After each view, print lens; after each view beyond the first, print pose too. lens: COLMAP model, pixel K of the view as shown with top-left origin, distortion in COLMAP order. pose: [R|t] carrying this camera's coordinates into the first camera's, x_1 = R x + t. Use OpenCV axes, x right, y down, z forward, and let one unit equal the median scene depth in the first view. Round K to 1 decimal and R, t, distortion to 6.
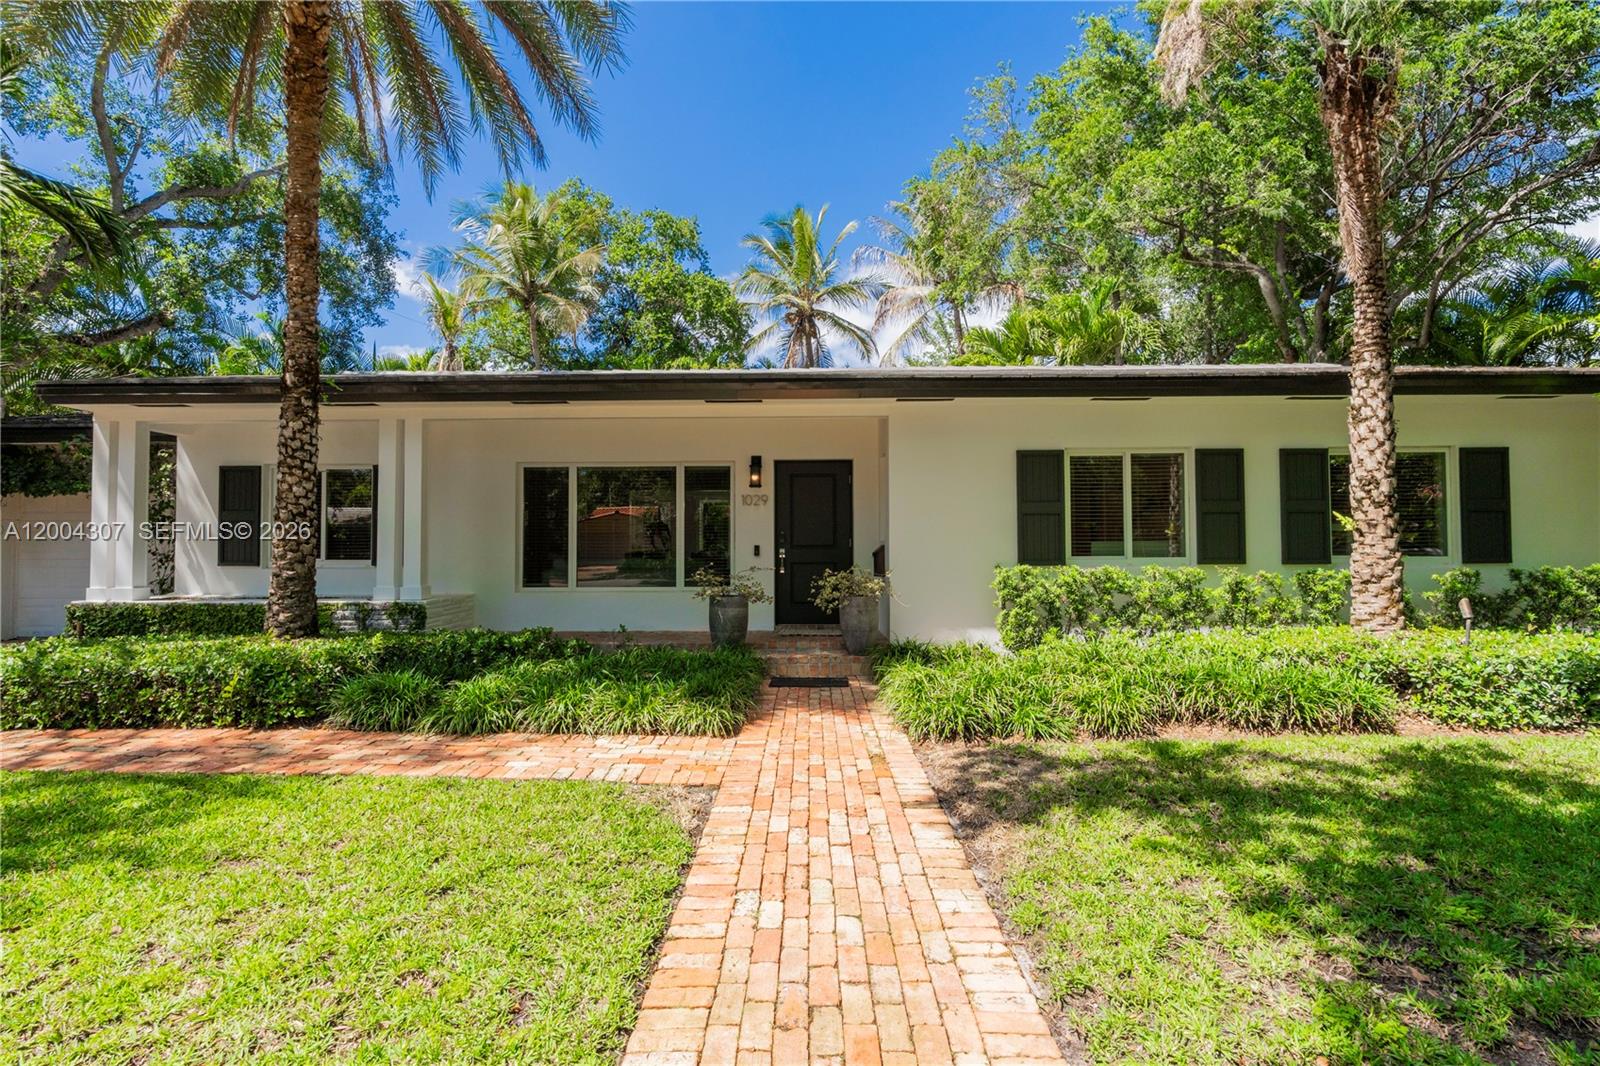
lens RADIAL K [[779.4, 0, 810.3], [0, 779.4, 493.3], [0, 0, 1]] dist [-0.004015, 0.000194]
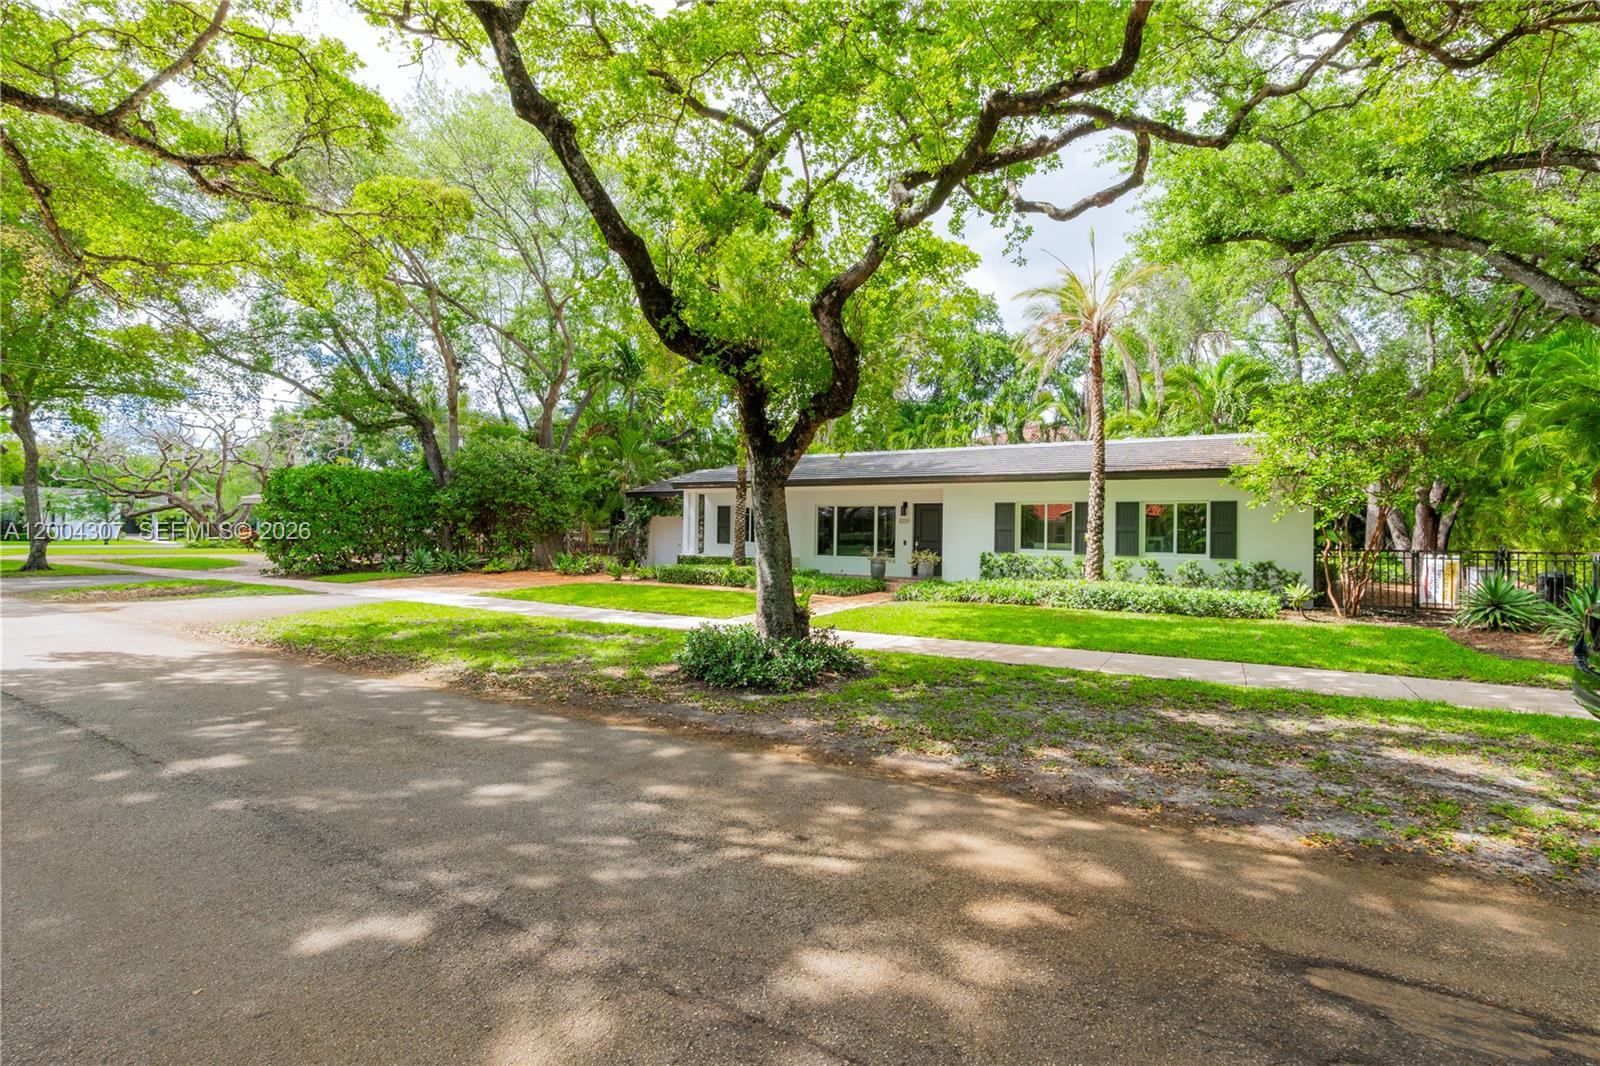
lens RADIAL K [[779.4, 0, 810.3], [0, 779.4, 493.3], [0, 0, 1]] dist [-0.004015, 0.000194]
pose [[0.867804, -0.006242, -0.496868, 0.937288], [0.016404, 0.999736, 0.016090, -0.128104], [0.496636, -0.022113, 0.867677, -1.288244]]
